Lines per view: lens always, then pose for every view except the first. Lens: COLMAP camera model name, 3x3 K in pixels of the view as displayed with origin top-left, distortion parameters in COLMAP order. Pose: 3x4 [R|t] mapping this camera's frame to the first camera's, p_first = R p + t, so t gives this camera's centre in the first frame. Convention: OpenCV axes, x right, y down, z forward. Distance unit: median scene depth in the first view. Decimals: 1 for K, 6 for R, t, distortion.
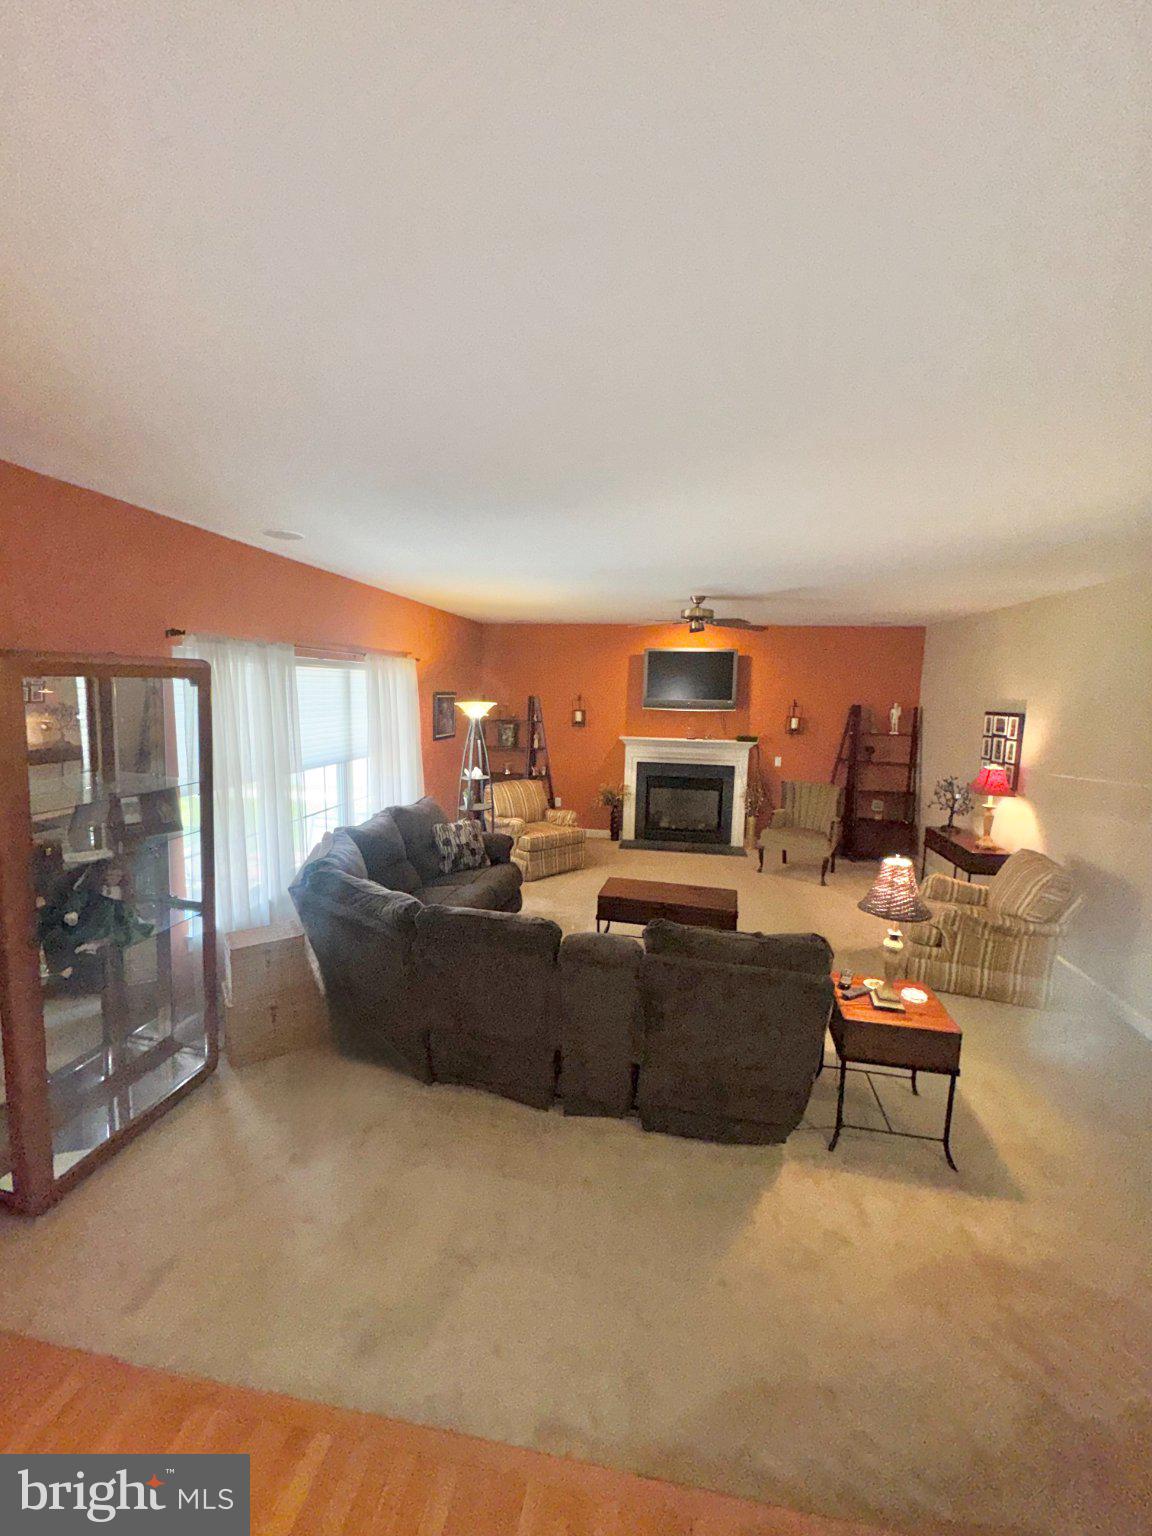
lens RADIAL K [[614.6, 0, 577.1], [0, 614.6, 766.2], [0, 0, 1]] dist [-0.004034, -0.001084]
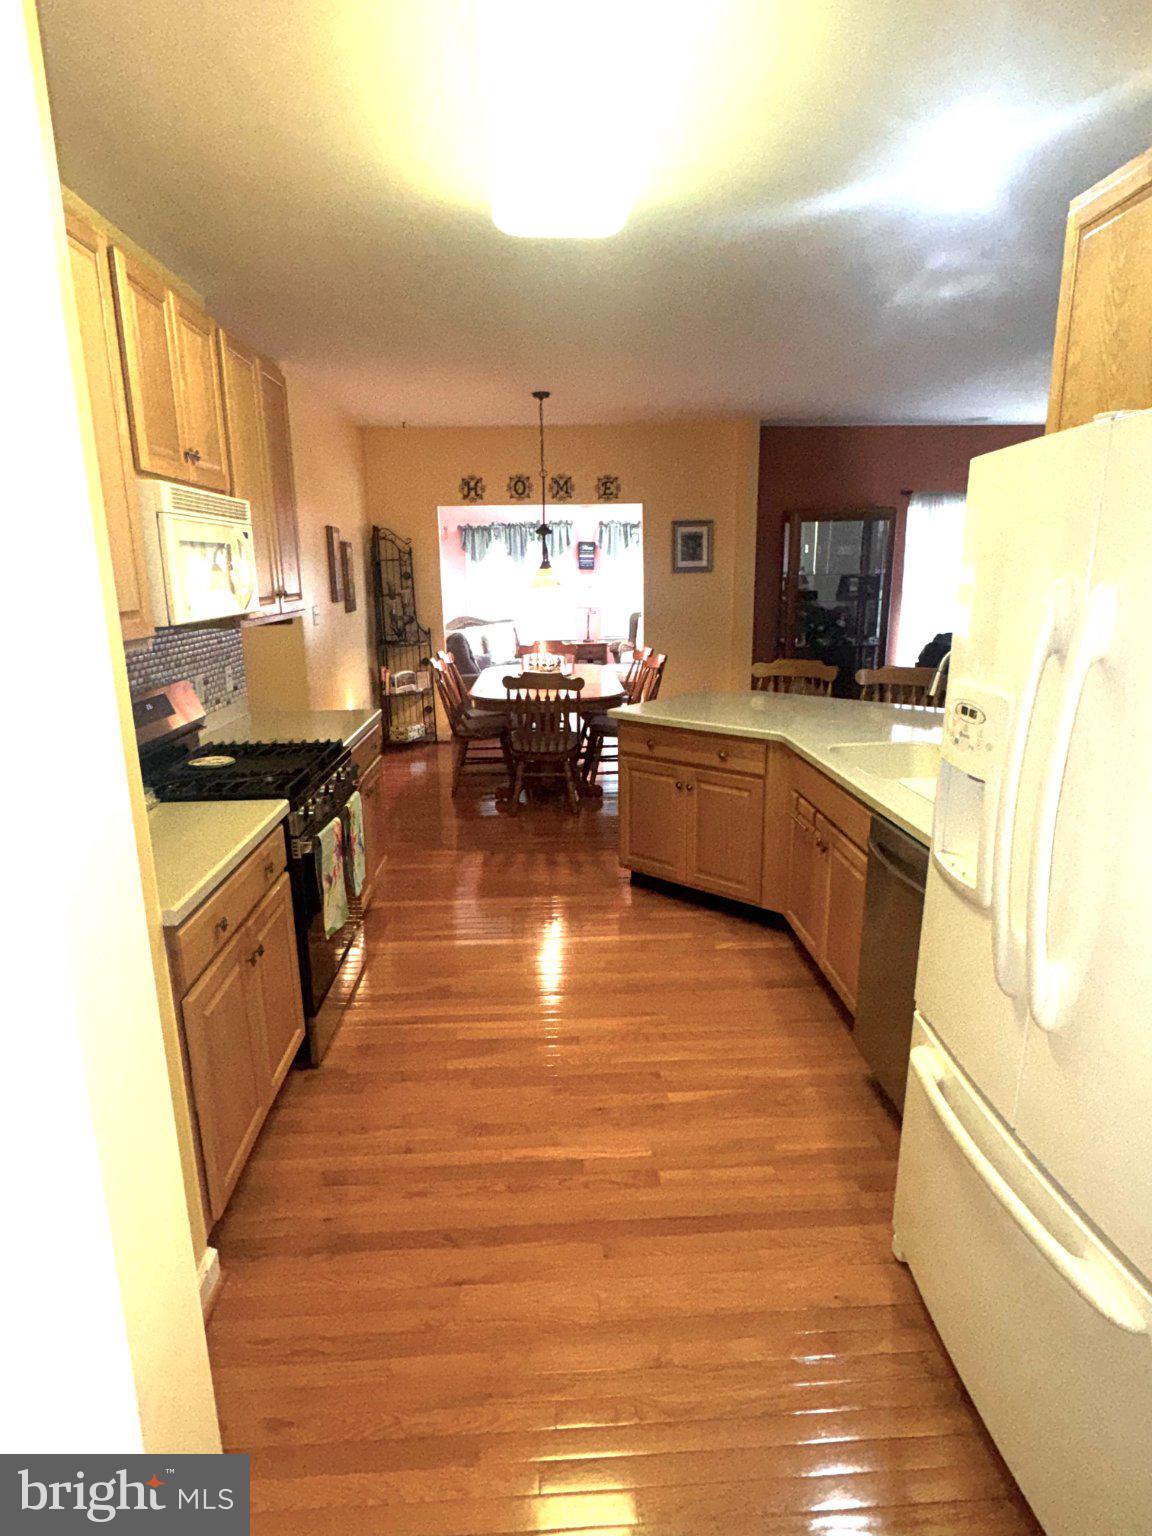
lens RADIAL K [[841.3, 0, 586.5], [0, 841.3, 762.2], [0, 0, 1]] dist [-0.002988, 0.000298]
pose [[0.223934, 0.197197, -0.954446, 0.923301], [-0.103387, 0.978597, 0.177929, 0.121059], [0.969105, 0.058833, 0.239529, -0.249446]]
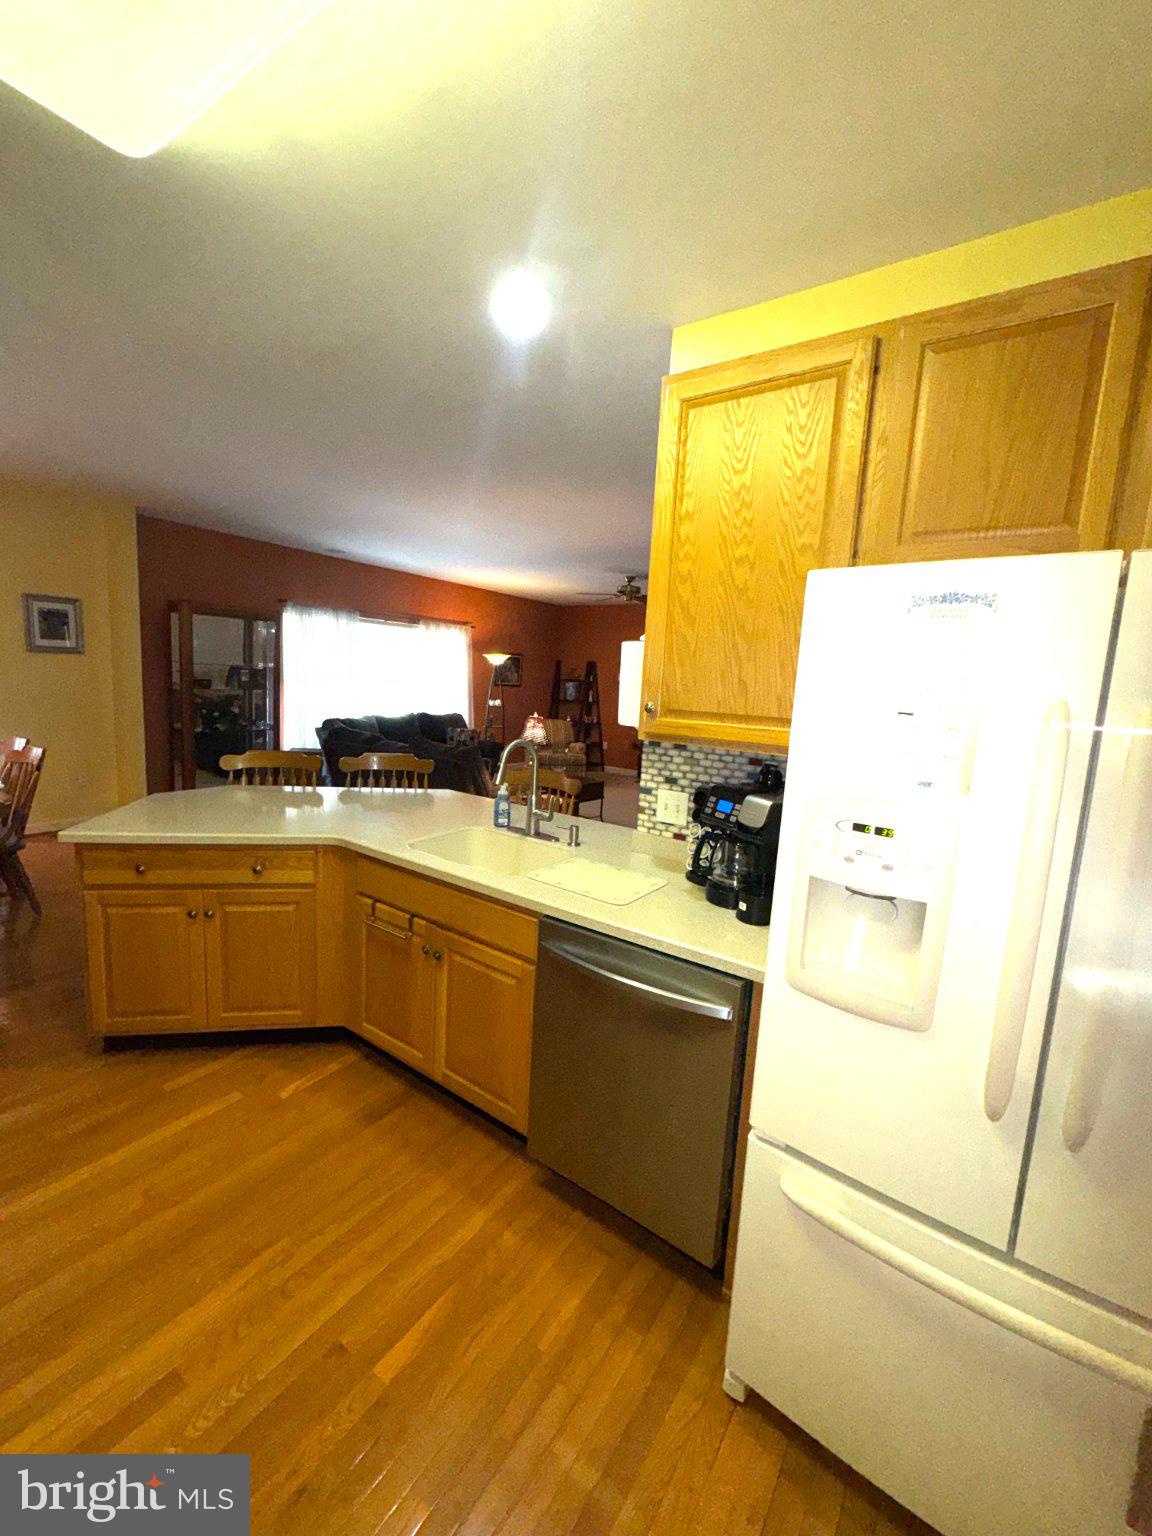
lens RADIAL K [[614.6, 0, 578.2], [0, 614.6, 767.4], [0, 0, 1]] dist [-0.004034, -0.001084]
pose [[0.907441, 0.090663, -0.410281, 0.672170], [-0.090639, 0.995692, 0.019553, 0.126067], [0.410287, 0.019444, 0.911749, -0.279026]]
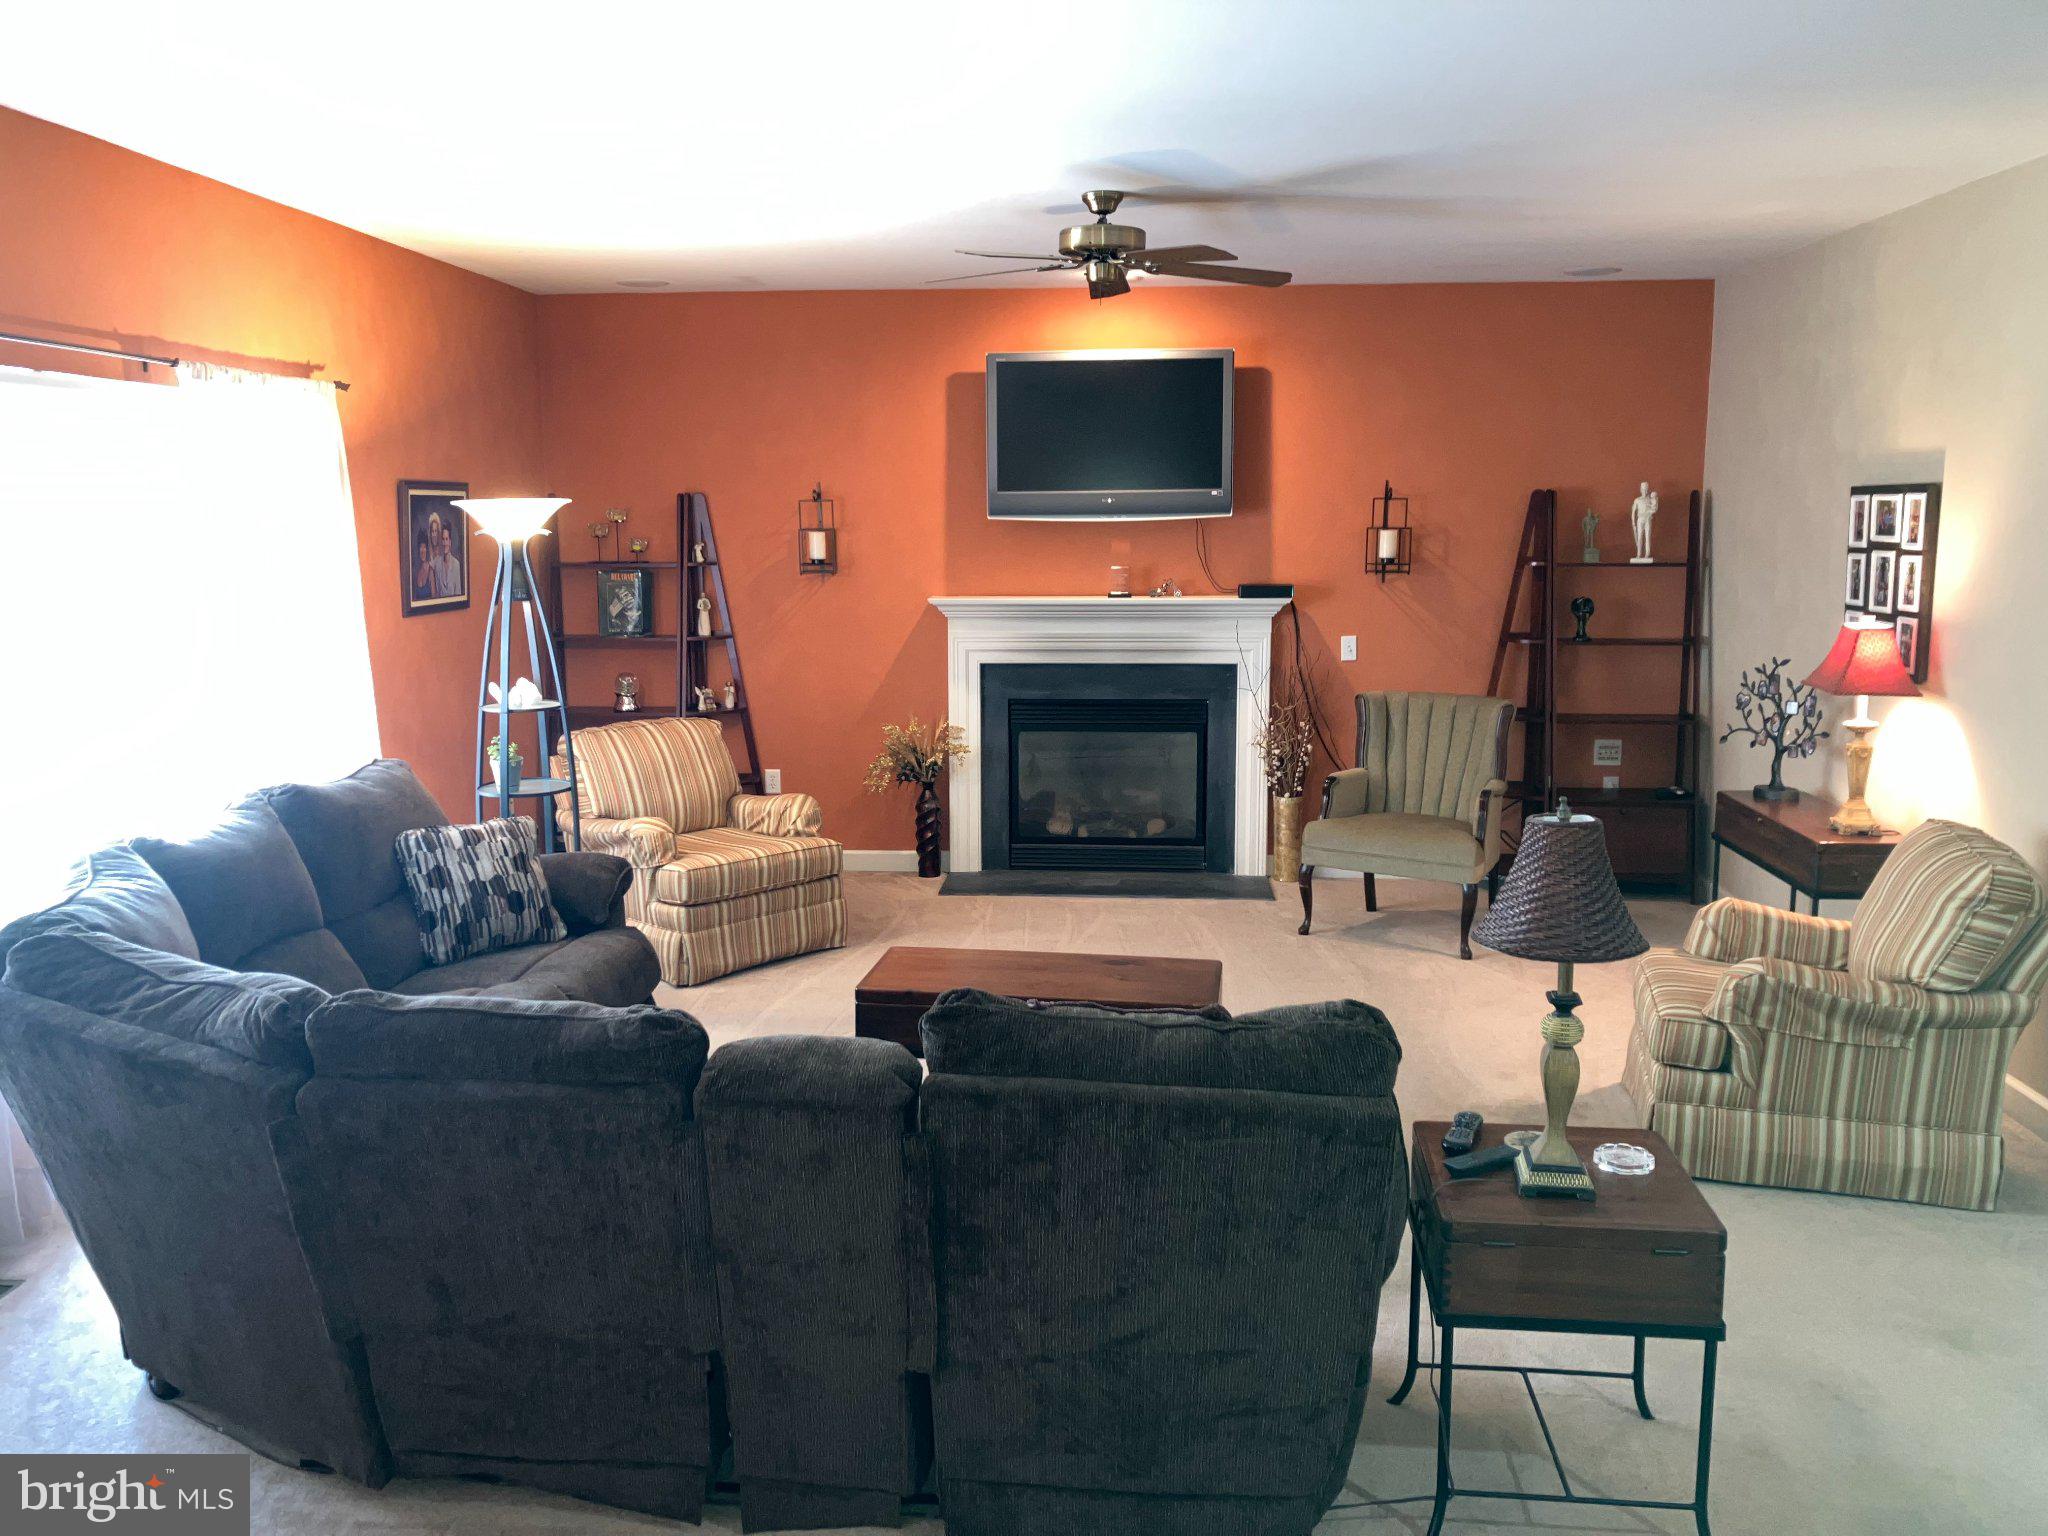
lens RADIAL K [[1680.5, 0, 1021.5], [0, 1680.5, 762.4], [0, 0, 1]] dist [0.035875, -0.036479]
pose [[0.995023, -0.040837, 0.090897, 0.039507], [0.038661, 0.998925, 0.025573, 0.039687], [-0.091844, -0.021932, 0.995532, -0.023919]]
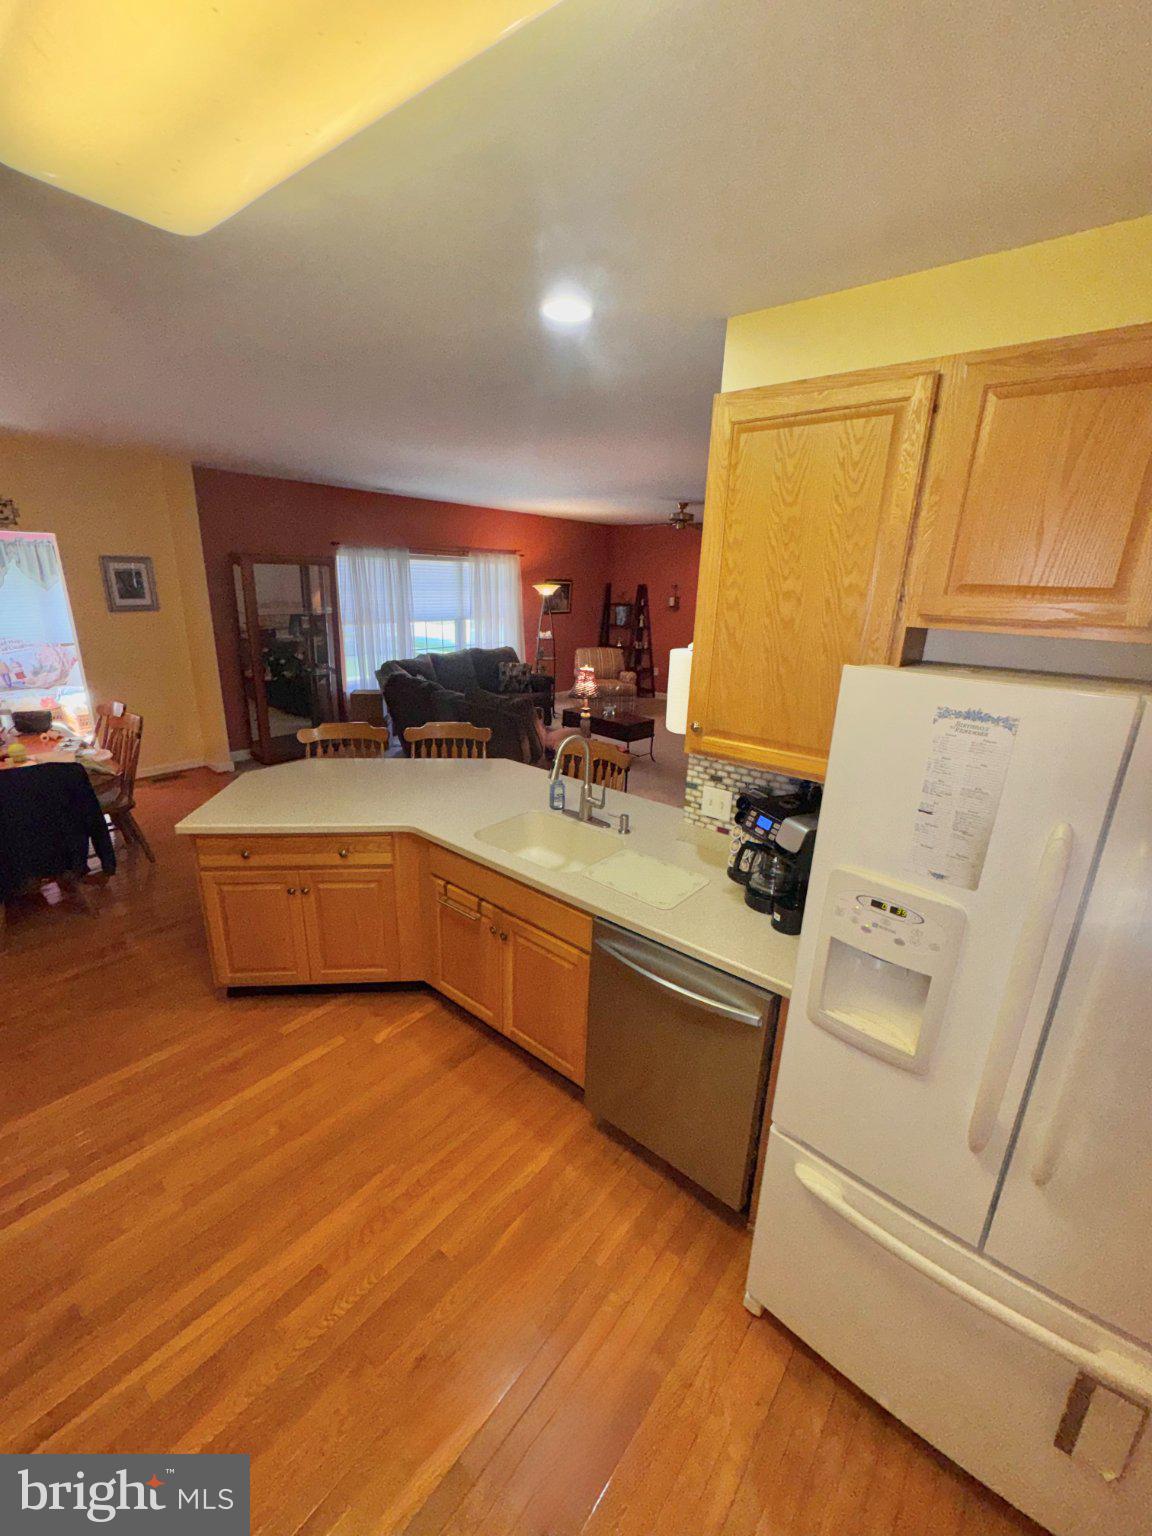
lens RADIAL K [[614.6, 0, 579.2], [0, 614.6, 767.0], [0, 0, 1]] dist [-0.004034, -0.001084]
pose [[0.872756, 0.151592, -0.464023, 0.676567], [-0.076587, 0.981310, 0.176538, 0.059772], [0.482112, -0.118536, 0.868054, -0.301400]]
